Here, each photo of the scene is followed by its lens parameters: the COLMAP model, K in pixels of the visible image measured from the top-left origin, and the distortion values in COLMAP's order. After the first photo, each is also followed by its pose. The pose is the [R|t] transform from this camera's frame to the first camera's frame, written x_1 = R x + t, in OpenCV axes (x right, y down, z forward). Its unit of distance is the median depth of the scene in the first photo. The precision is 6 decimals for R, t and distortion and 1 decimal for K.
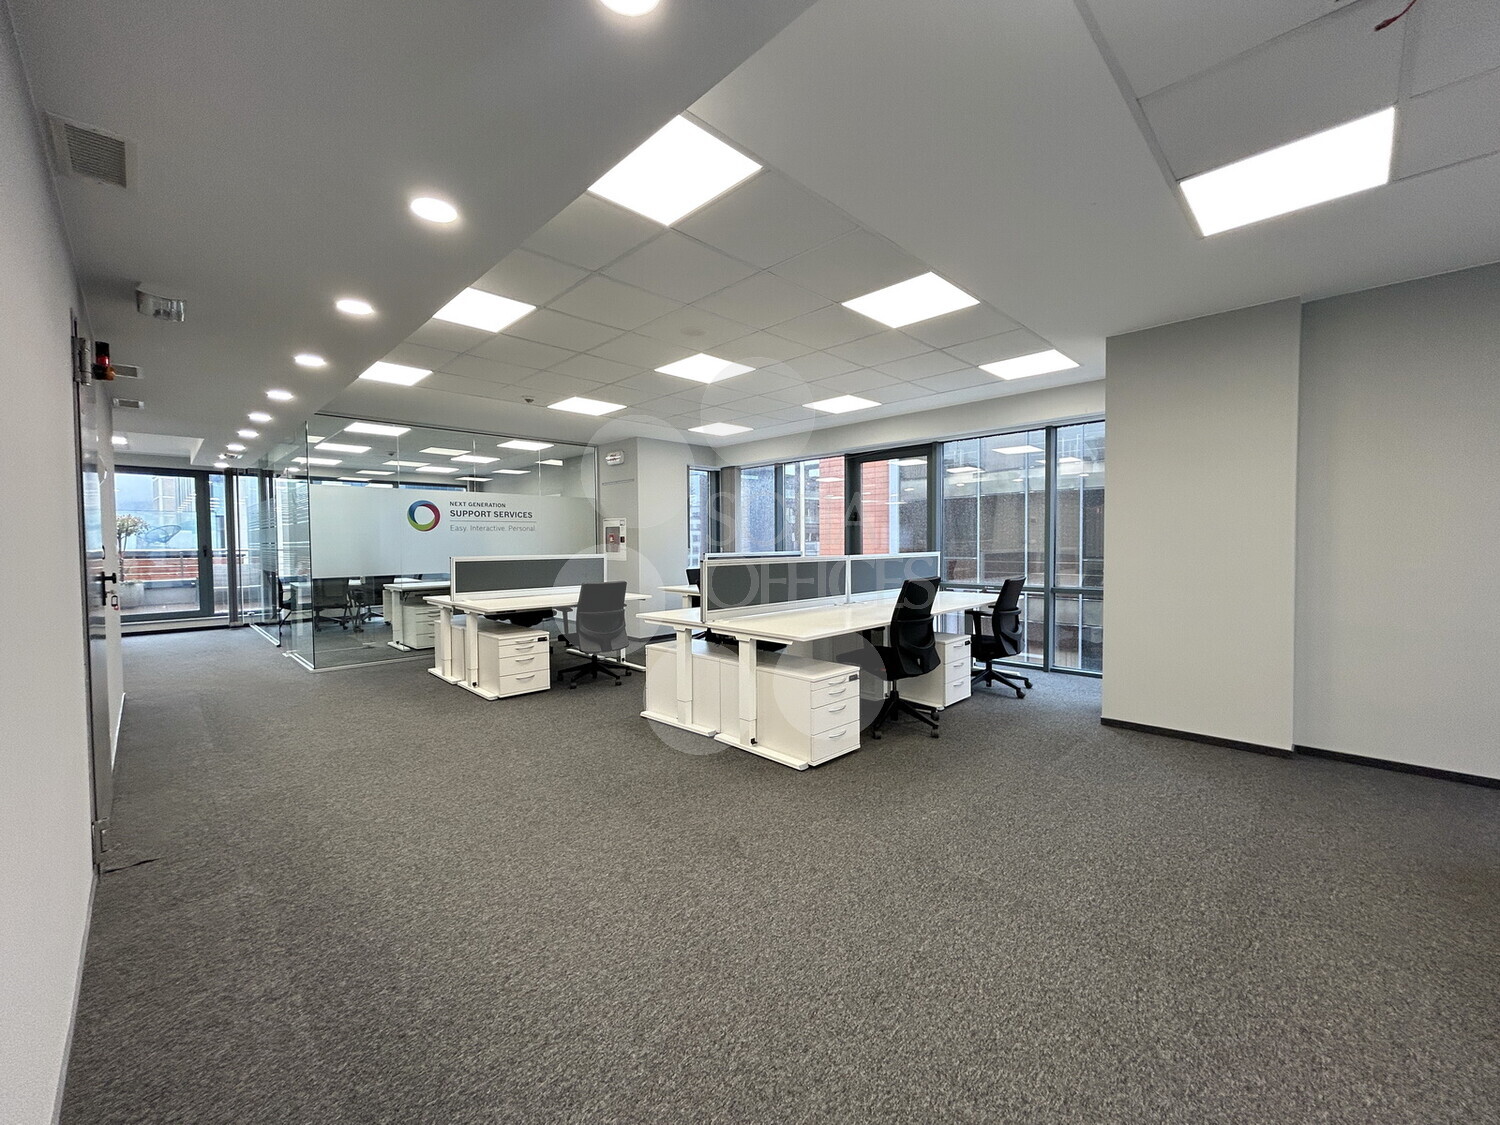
lens RADIAL K [[601.6, 0, 745.0], [0, 601.6, 553.2], [0, 0, 1]] dist [0.003530, 0.000269]
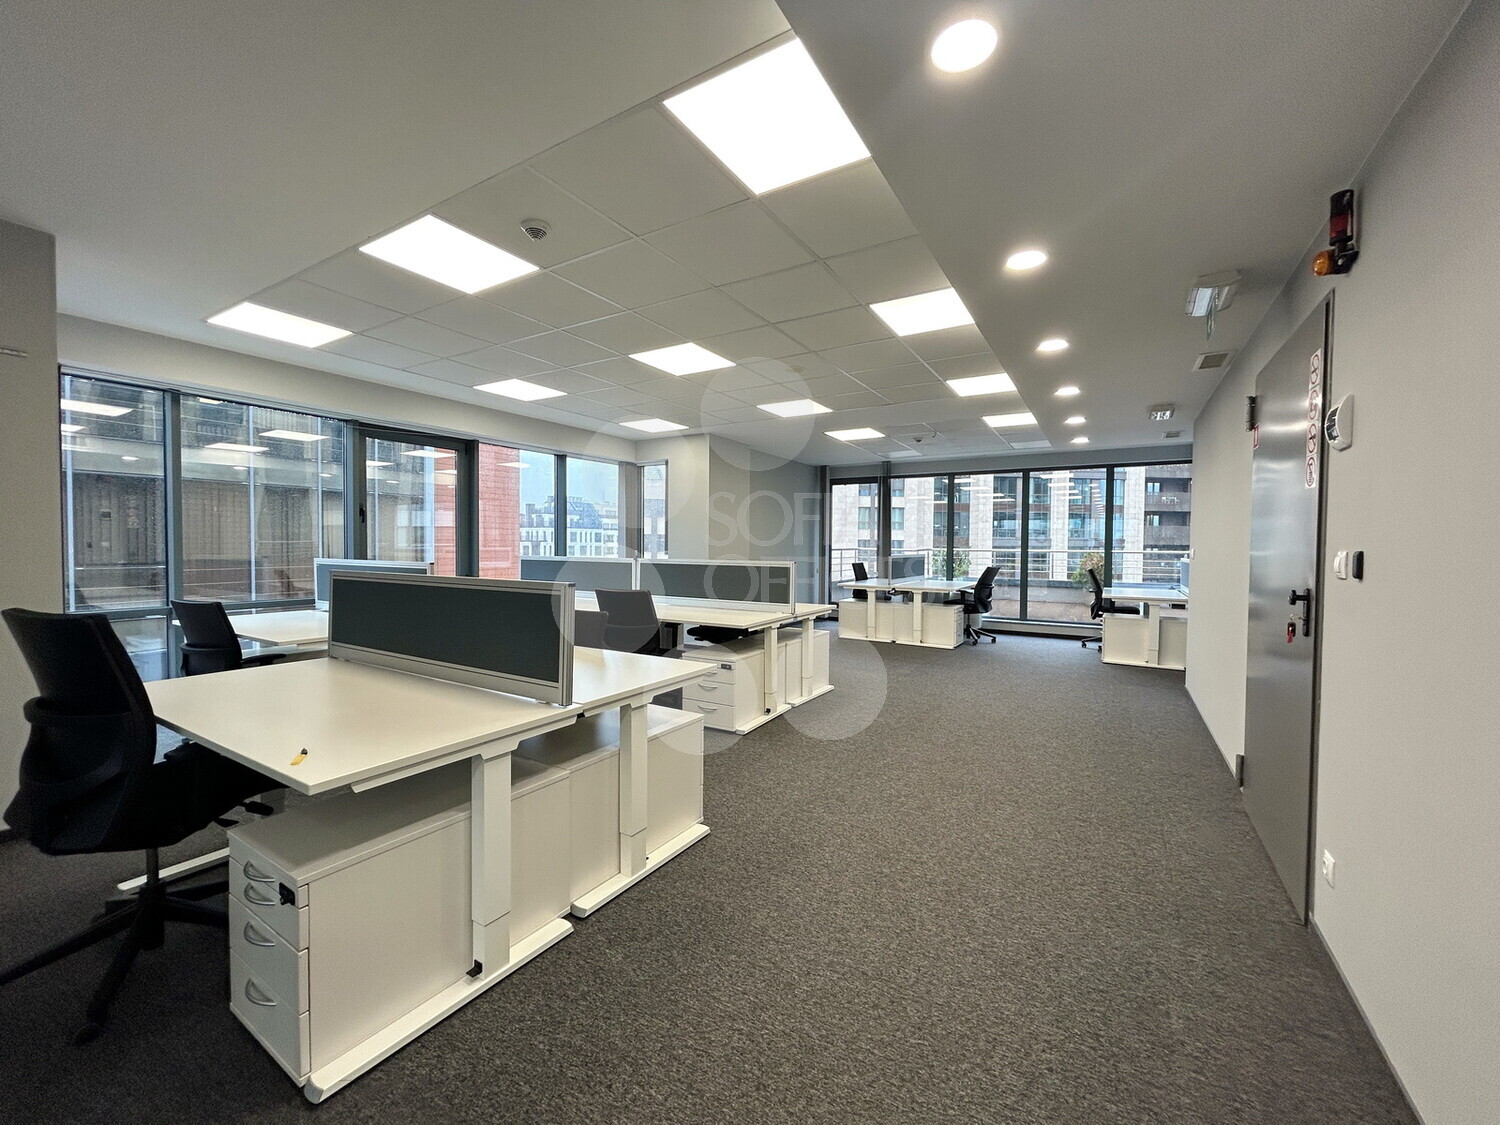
lens RADIAL K [[601.6, 0, 747.7], [0, 601.6, 573.4], [0, 0, 1]] dist [0.003530, 0.000269]
pose [[-0.247619, -0.030016, 0.968393, -0.872077], [0.007411, 0.999432, 0.032873, -0.005857], [-0.968829, 0.015317, -0.247255, 1.002120]]
